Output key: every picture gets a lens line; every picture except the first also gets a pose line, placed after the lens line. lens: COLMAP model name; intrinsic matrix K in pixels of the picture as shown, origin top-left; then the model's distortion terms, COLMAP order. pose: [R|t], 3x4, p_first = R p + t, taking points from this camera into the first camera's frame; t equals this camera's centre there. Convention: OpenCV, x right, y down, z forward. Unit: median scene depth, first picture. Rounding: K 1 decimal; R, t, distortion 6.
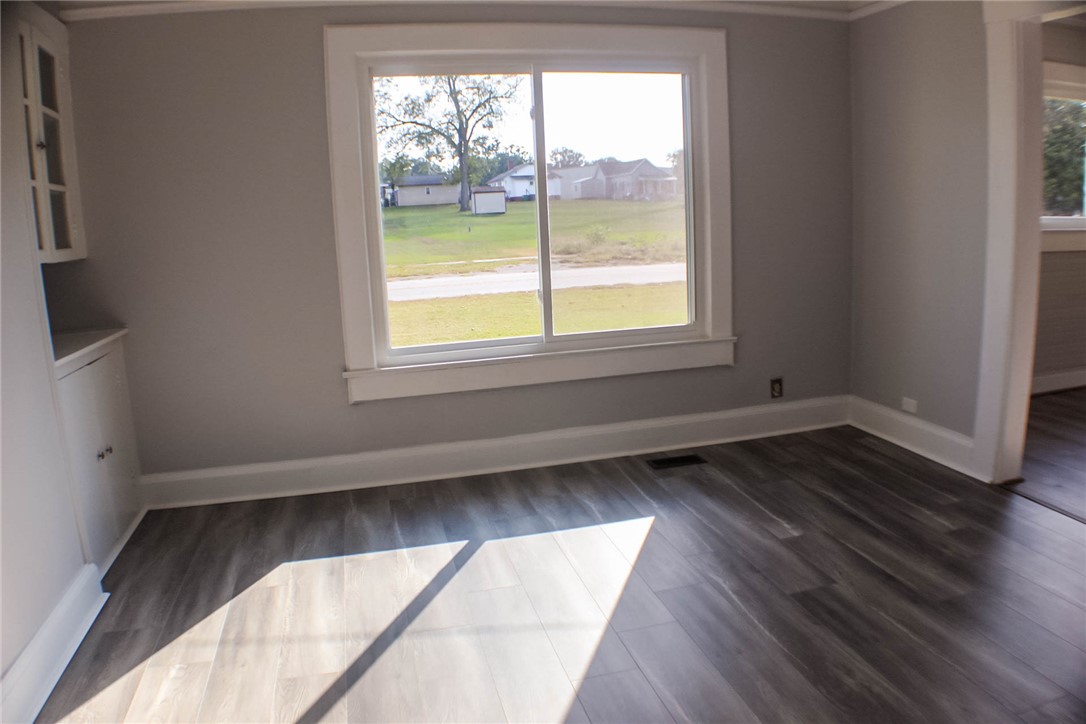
lens RADIAL K [[773.2, 0, 543.0], [0, 773.2, 362.0], [0, 0, 1]] dist [-0.224930, 0.087493]
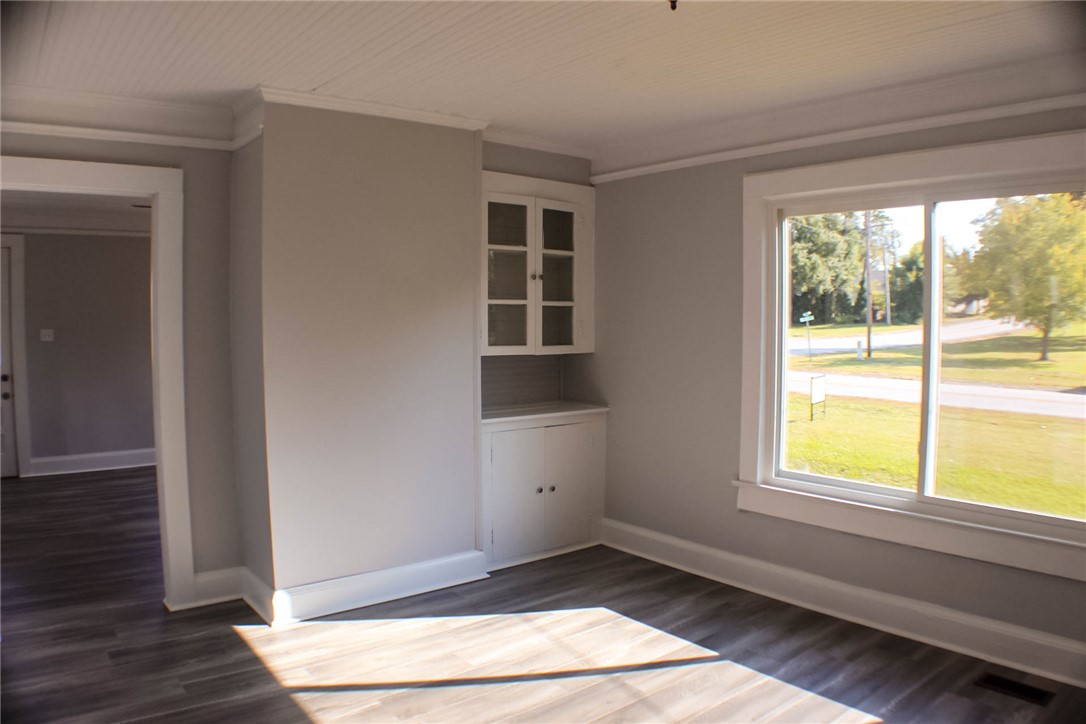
lens RADIAL K [[773.2, 0, 543.0], [0, 773.2, 362.0], [0, 0, 1]] dist [-0.224930, 0.087493]
pose [[0.418037, 0.102145, -0.902669, 0.657780], [-0.193469, 0.980873, 0.021396, -0.136208], [0.887590, 0.165694, 0.429803, 0.257016]]
